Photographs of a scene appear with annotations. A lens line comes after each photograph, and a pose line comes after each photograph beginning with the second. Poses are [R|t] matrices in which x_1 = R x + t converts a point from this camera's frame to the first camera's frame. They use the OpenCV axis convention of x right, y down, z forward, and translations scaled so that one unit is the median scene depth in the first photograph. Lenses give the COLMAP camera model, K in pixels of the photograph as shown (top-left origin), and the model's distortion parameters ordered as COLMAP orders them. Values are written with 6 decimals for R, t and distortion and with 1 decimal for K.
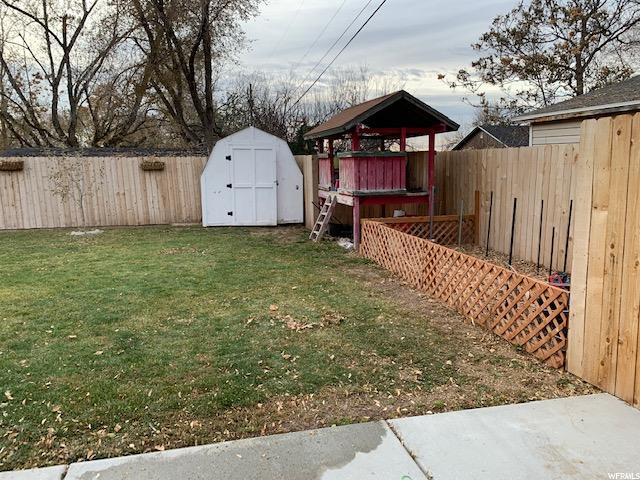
lens RADIAL K [[479.8, 0, 320.0], [0, 479.8, 240.0], [0, 0, 1]] dist [0.046263, -0.049442]
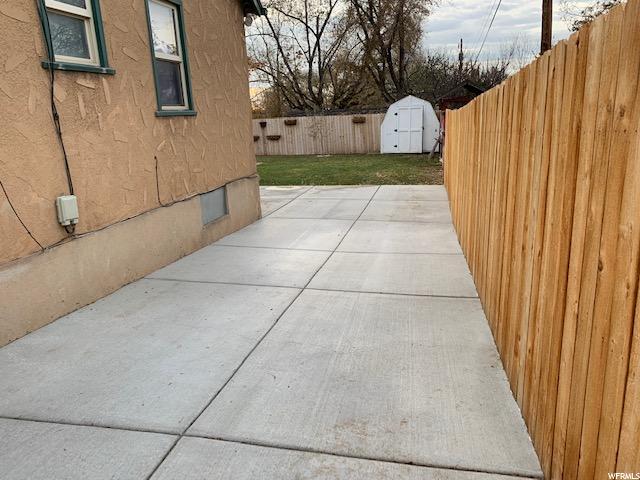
lens RADIAL K [[479.8, 0, 320.0], [0, 479.8, 240.0], [0, 0, 1]] dist [0.046263, -0.049442]
pose [[0.892237, 0.082871, -0.443898, 0.188169], [-0.032980, 0.992350, 0.118971, 0.042859], [0.450361, -0.091510, 0.888145, -0.365127]]
